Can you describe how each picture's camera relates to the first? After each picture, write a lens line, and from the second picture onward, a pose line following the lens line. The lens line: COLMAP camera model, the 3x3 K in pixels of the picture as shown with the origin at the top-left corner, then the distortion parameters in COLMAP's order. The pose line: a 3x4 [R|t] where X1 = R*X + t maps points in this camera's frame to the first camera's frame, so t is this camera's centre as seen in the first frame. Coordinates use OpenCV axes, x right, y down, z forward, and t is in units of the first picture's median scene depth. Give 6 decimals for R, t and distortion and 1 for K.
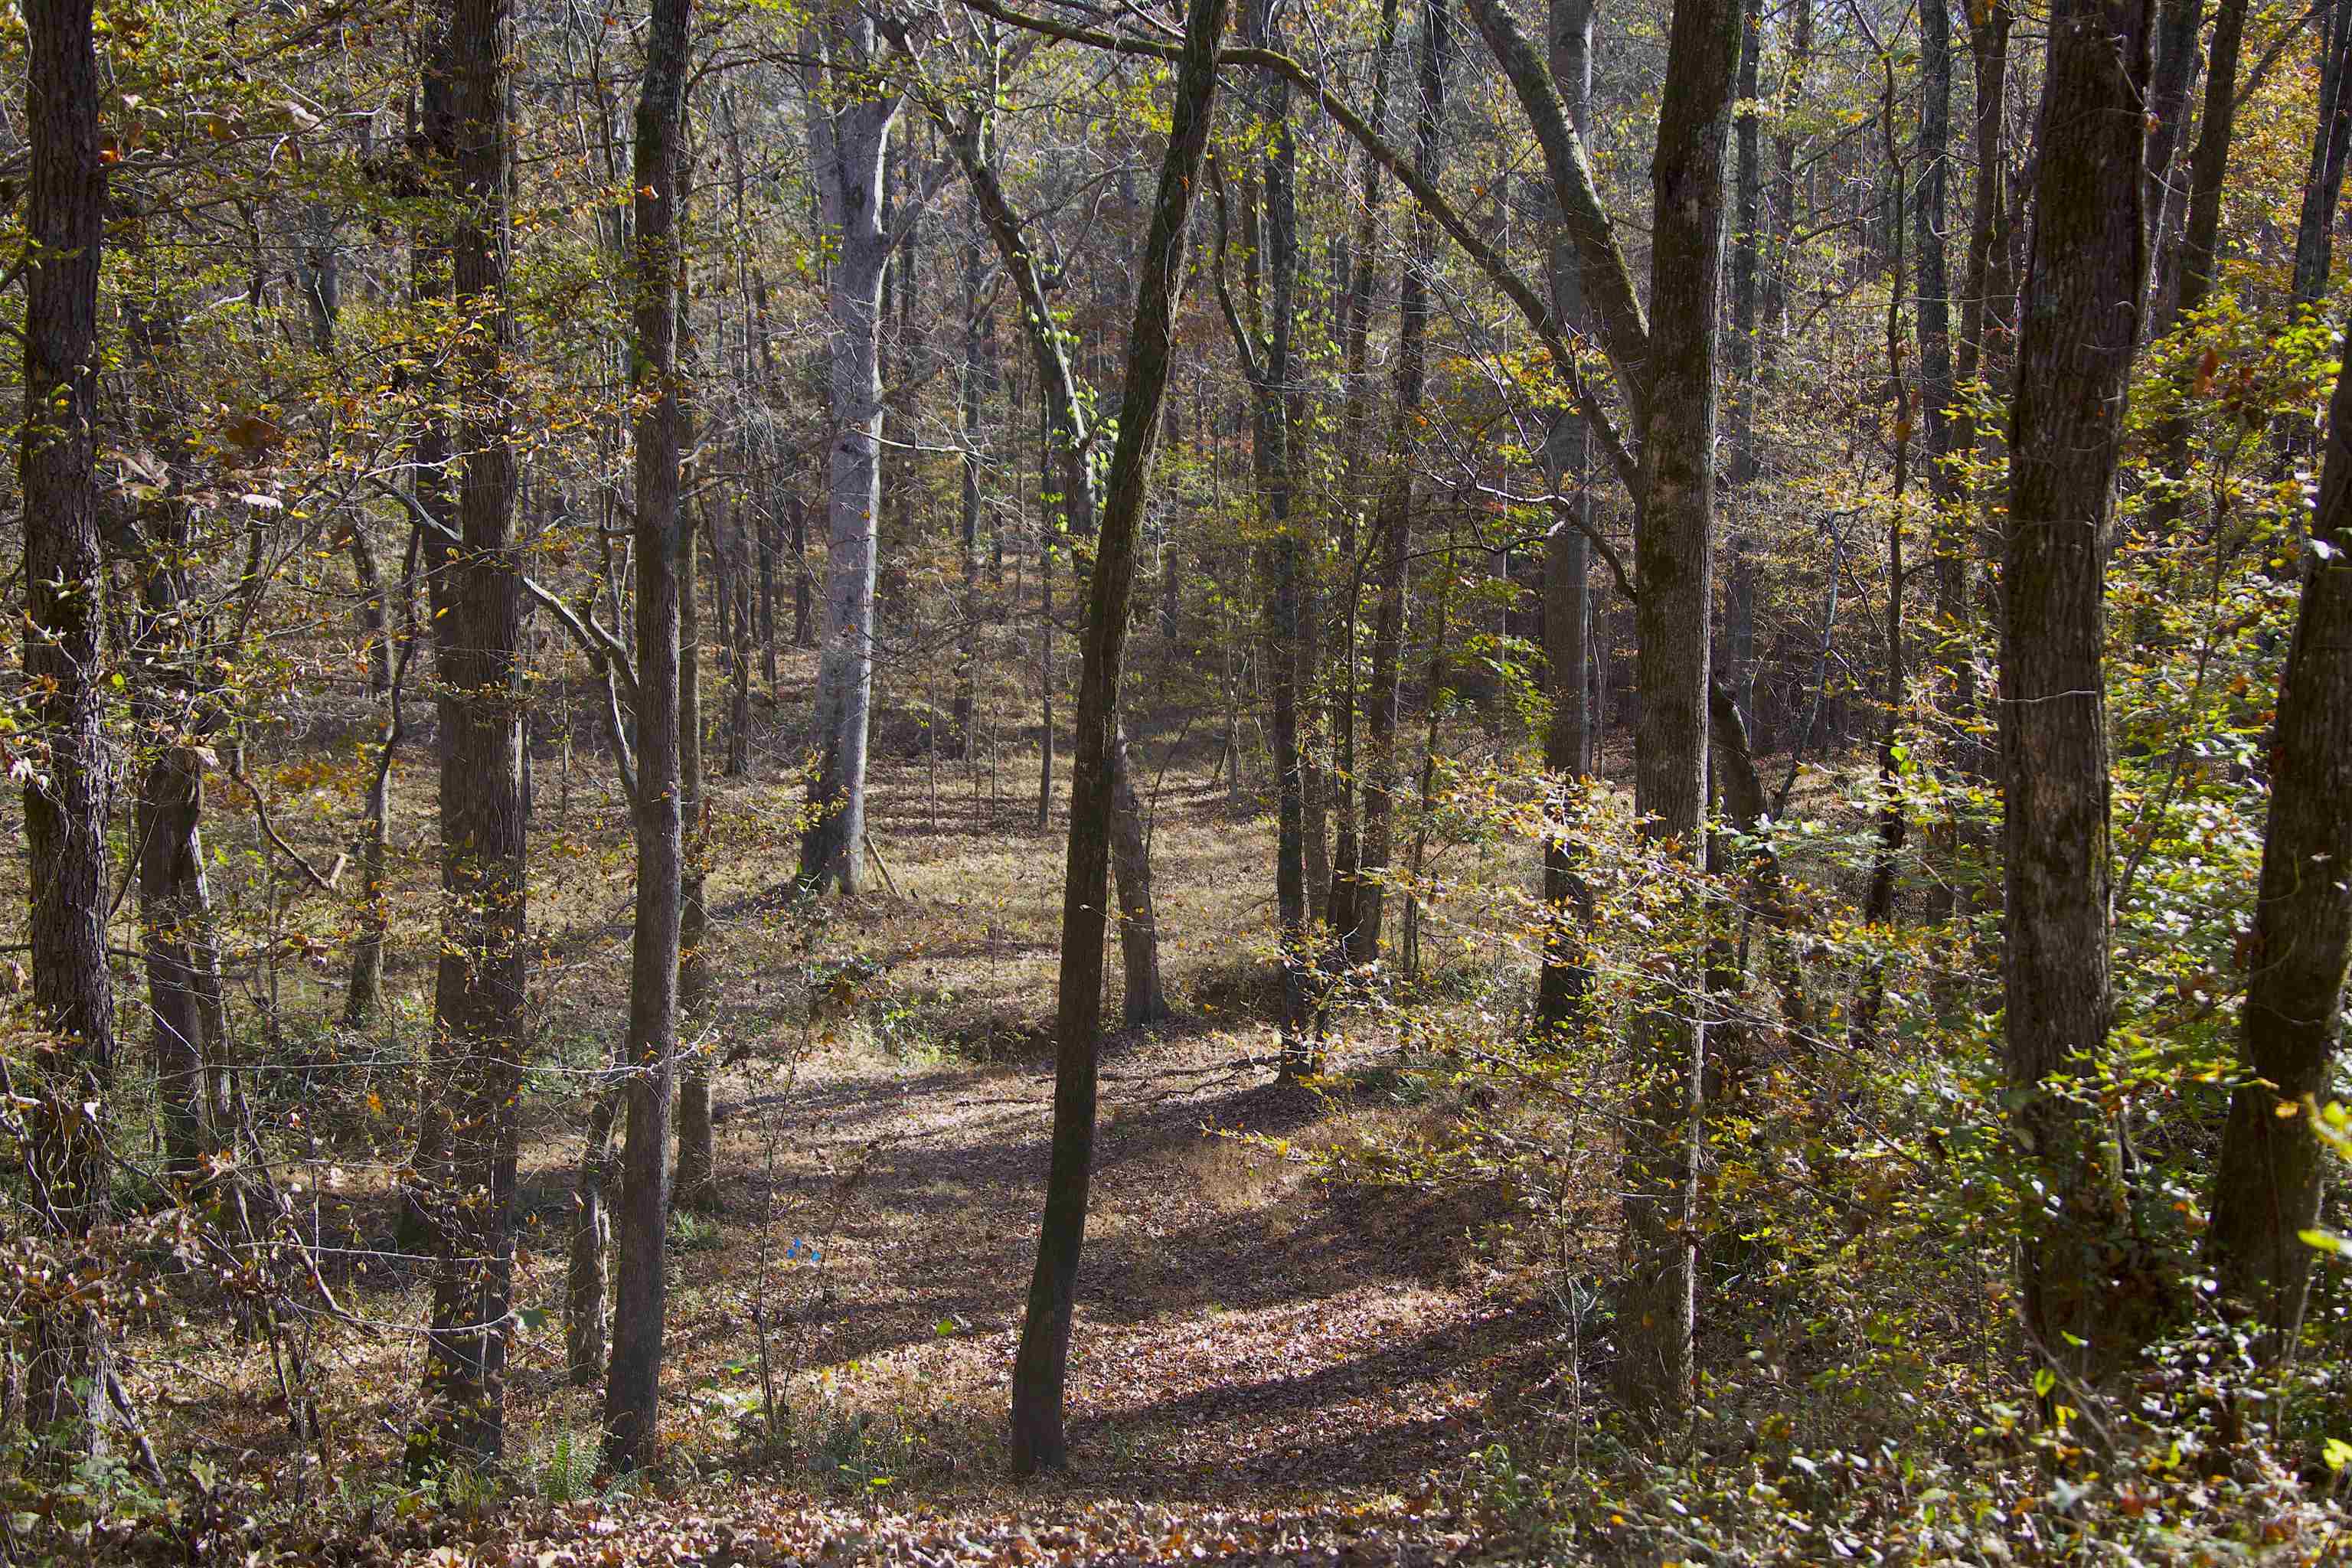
lens RADIAL K [[4074.8, 0, 1178.7], [0, 4074.8, 783.6], [0, 0, 1]] dist [0.320903, 0.000000]
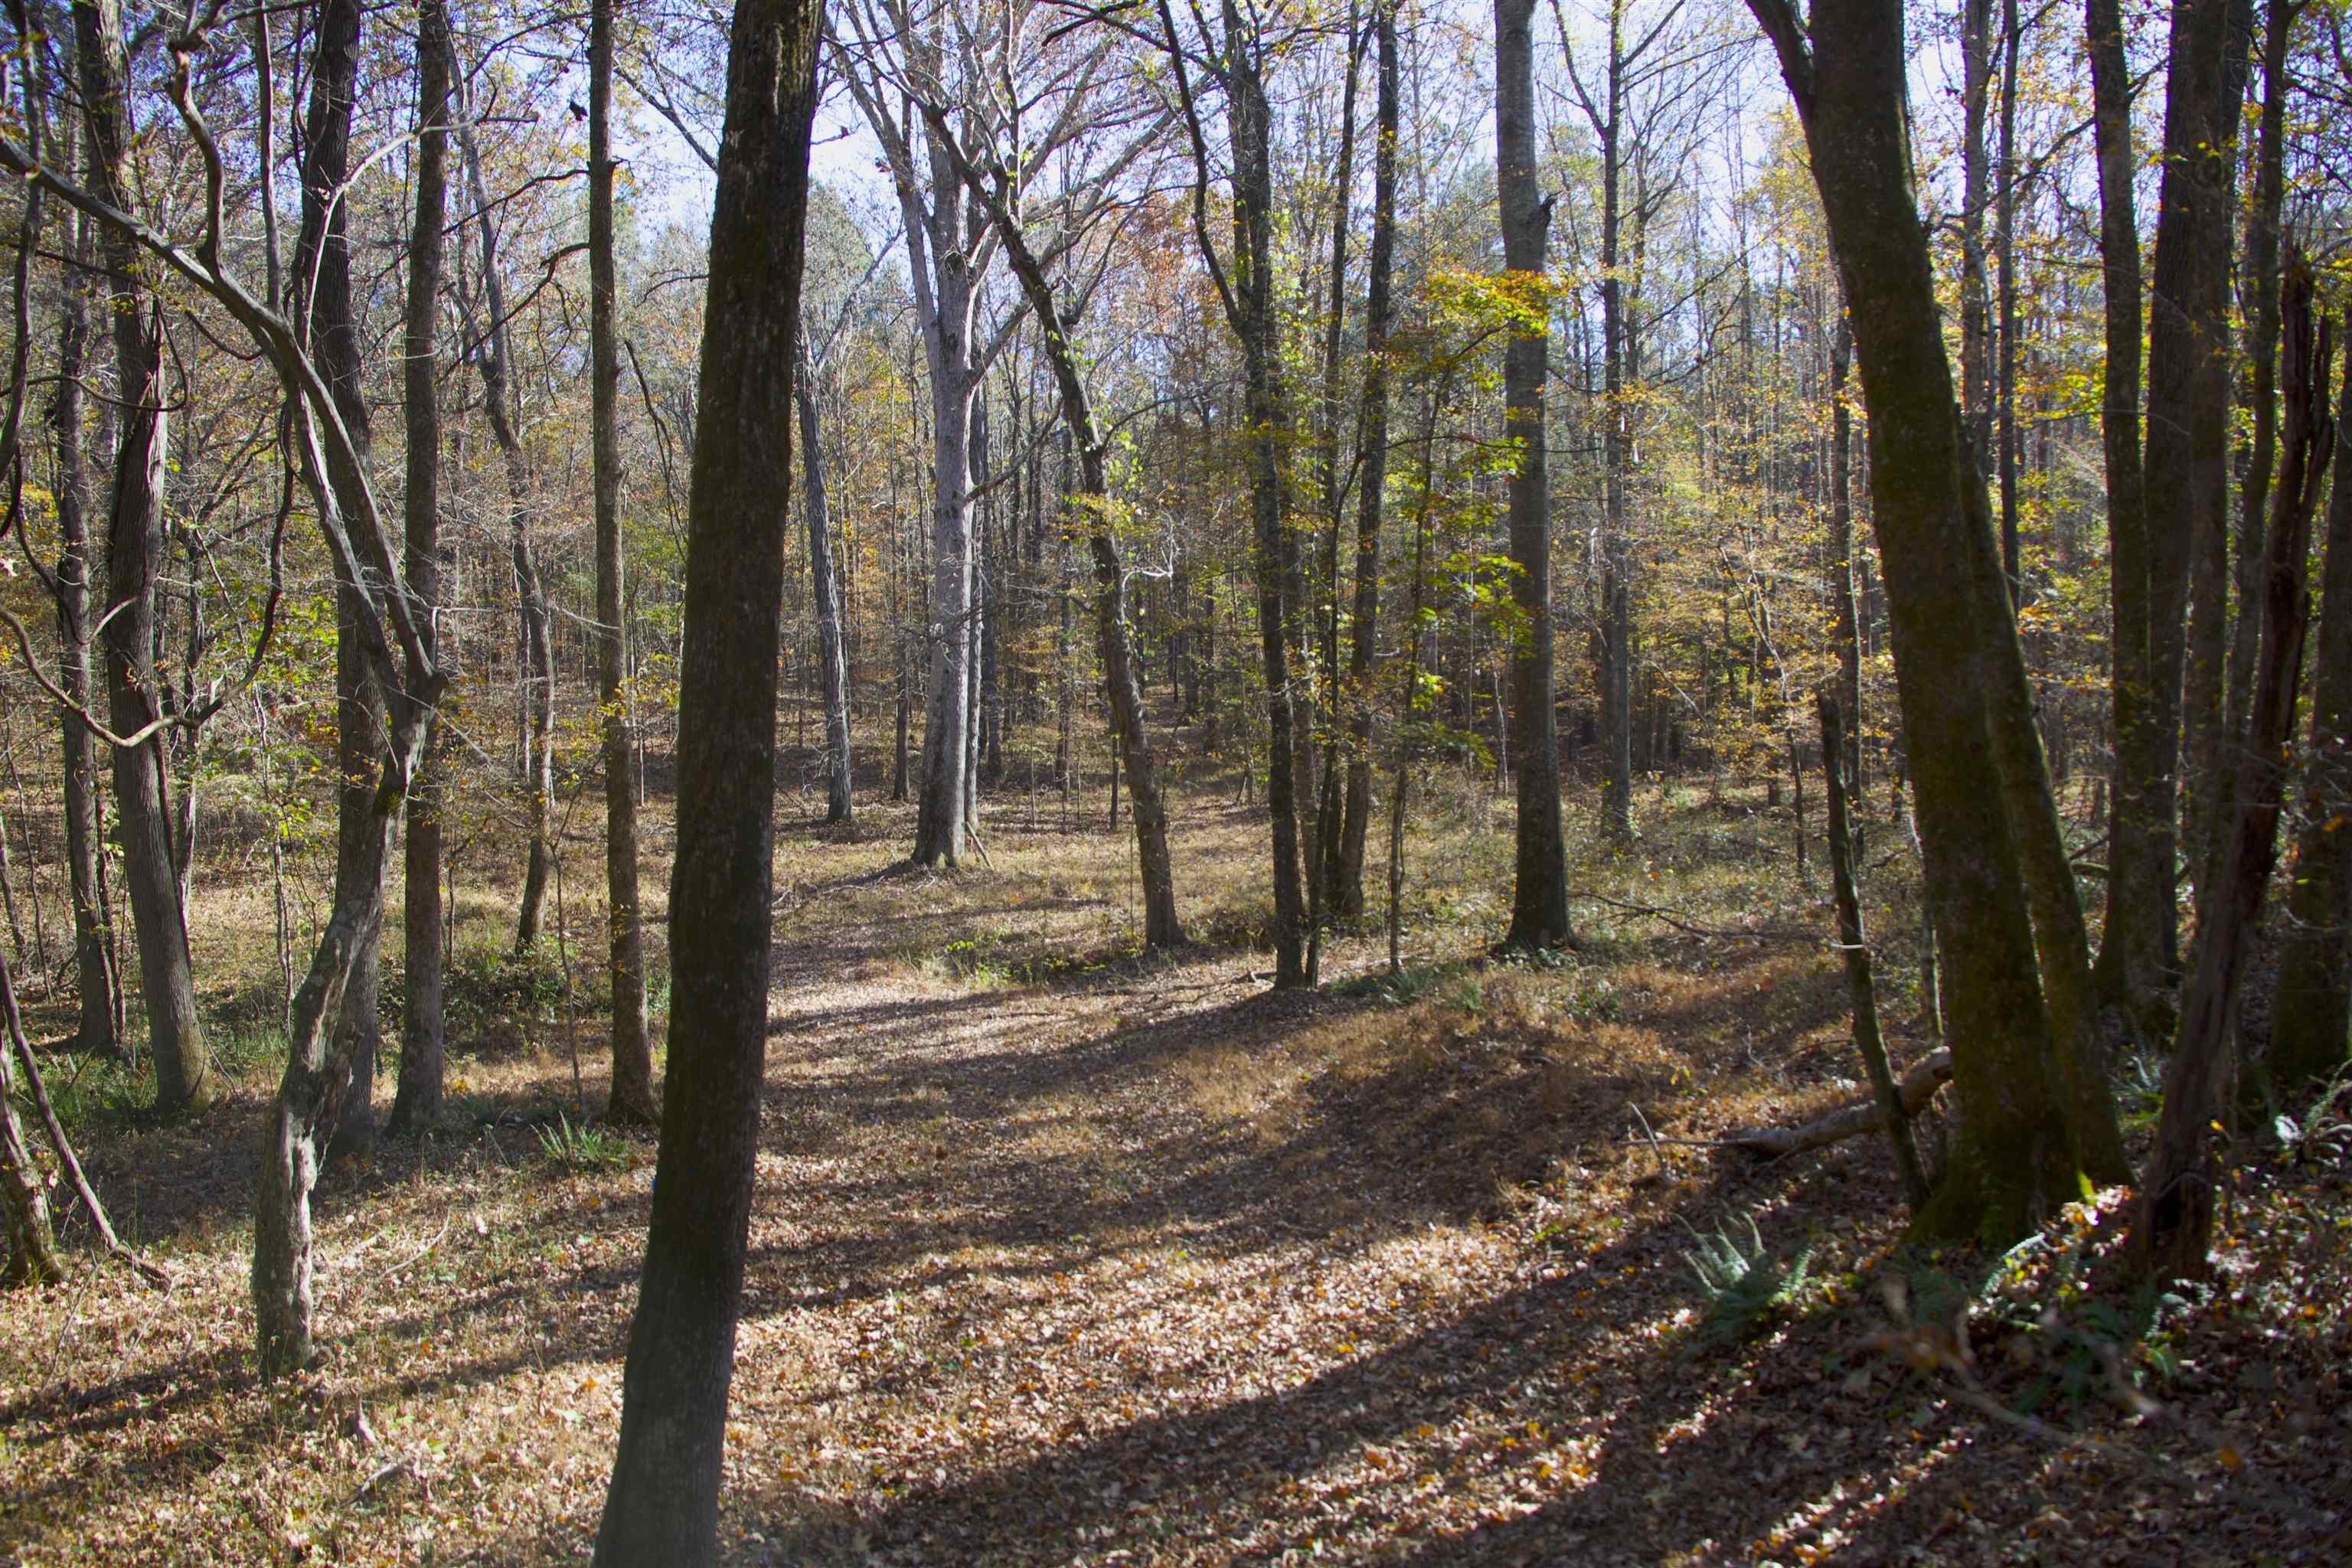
lens RADIAL K [[1969.6, 0, 1170.9], [0, 1969.6, 783.0], [0, 0, 1]] dist [-0.003770, 0.002427]
pose [[0.999104, -0.020064, -0.037275, 0.017655], [0.018057, 0.998409, -0.053422, 0.046015], [0.038287, 0.052701, 0.997876, 0.483099]]
